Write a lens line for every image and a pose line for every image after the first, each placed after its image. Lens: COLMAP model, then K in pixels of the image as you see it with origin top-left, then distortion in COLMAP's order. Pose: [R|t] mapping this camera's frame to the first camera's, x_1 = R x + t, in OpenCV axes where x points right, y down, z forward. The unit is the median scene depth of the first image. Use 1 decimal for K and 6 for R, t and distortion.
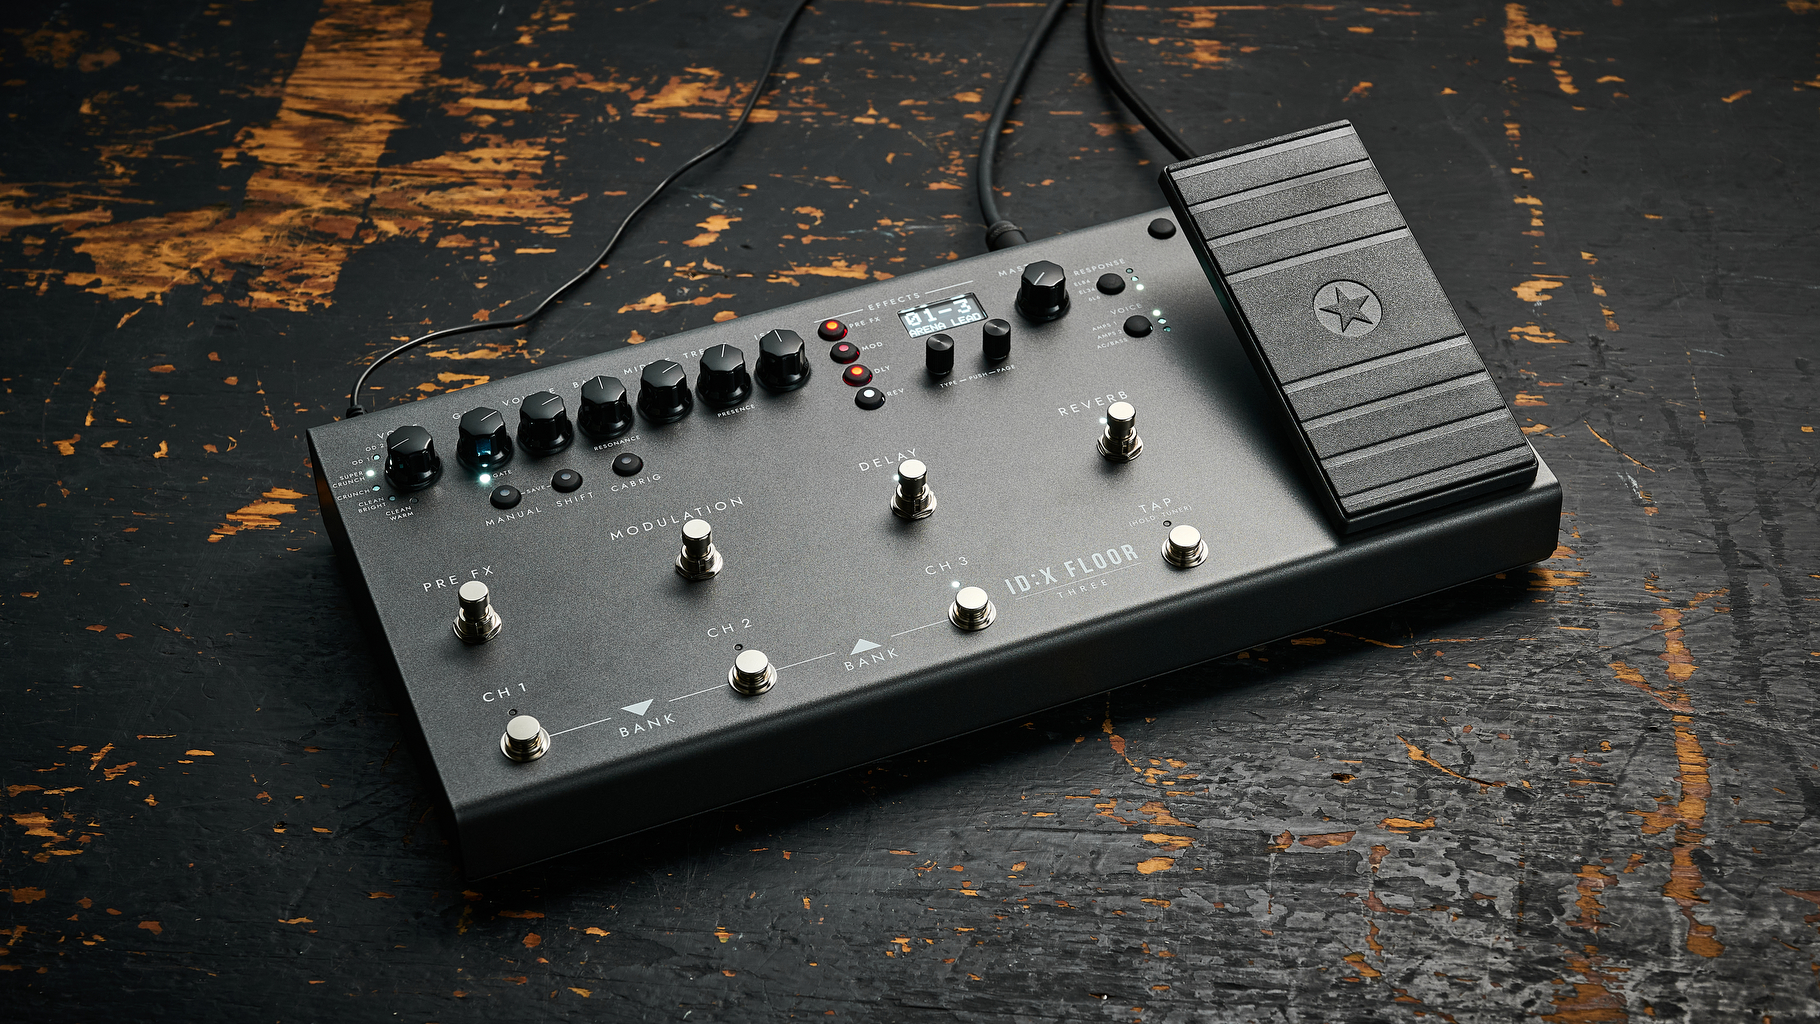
lens RADIAL K [[3387.4, 0, 910.0], [0, 3387.4, 512.0], [0, 0, 1]] dist [-0.132774, -0.027214]
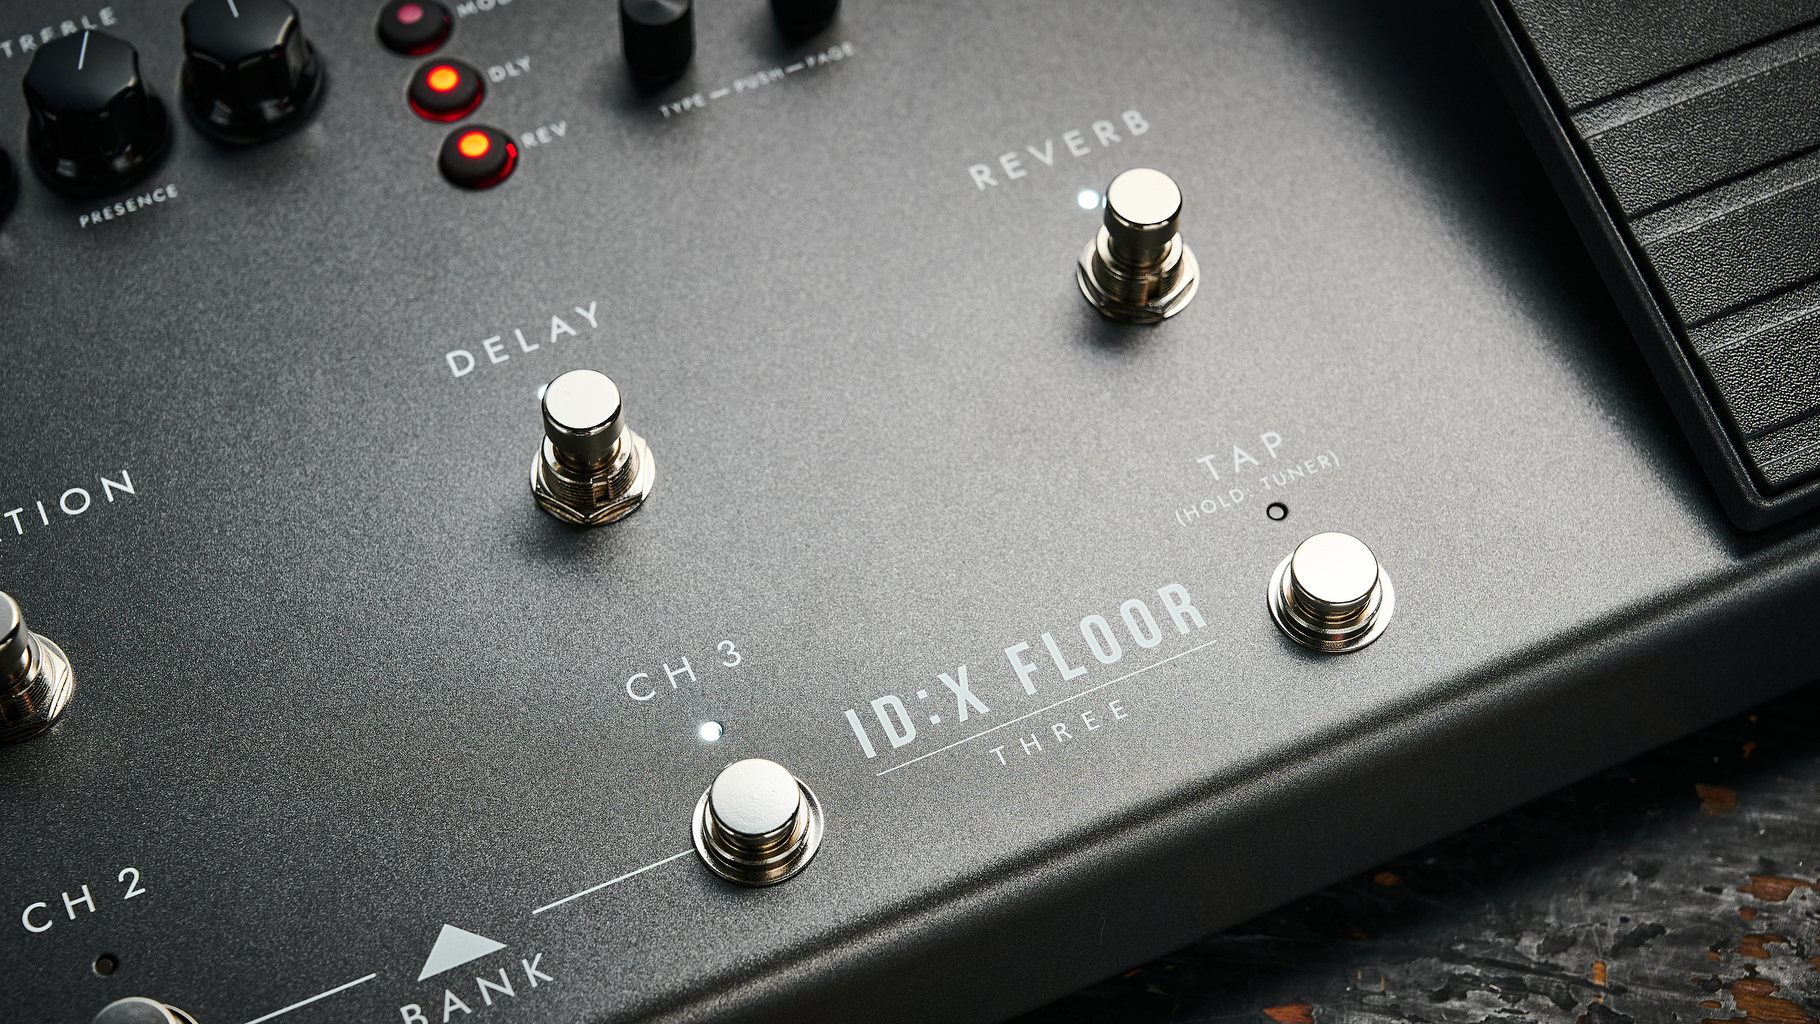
lens RADIAL K [[3387.4, 0, 910.0], [0, 3387.4, 512.0], [0, 0, 1]] dist [-0.132774, -0.027214]
pose [[0.998536, -0.039916, 0.036512, 0.022099], [0.031196, 0.976295, 0.214184, -0.076838], [-0.044196, -0.212731, 0.976111, 0.635997]]
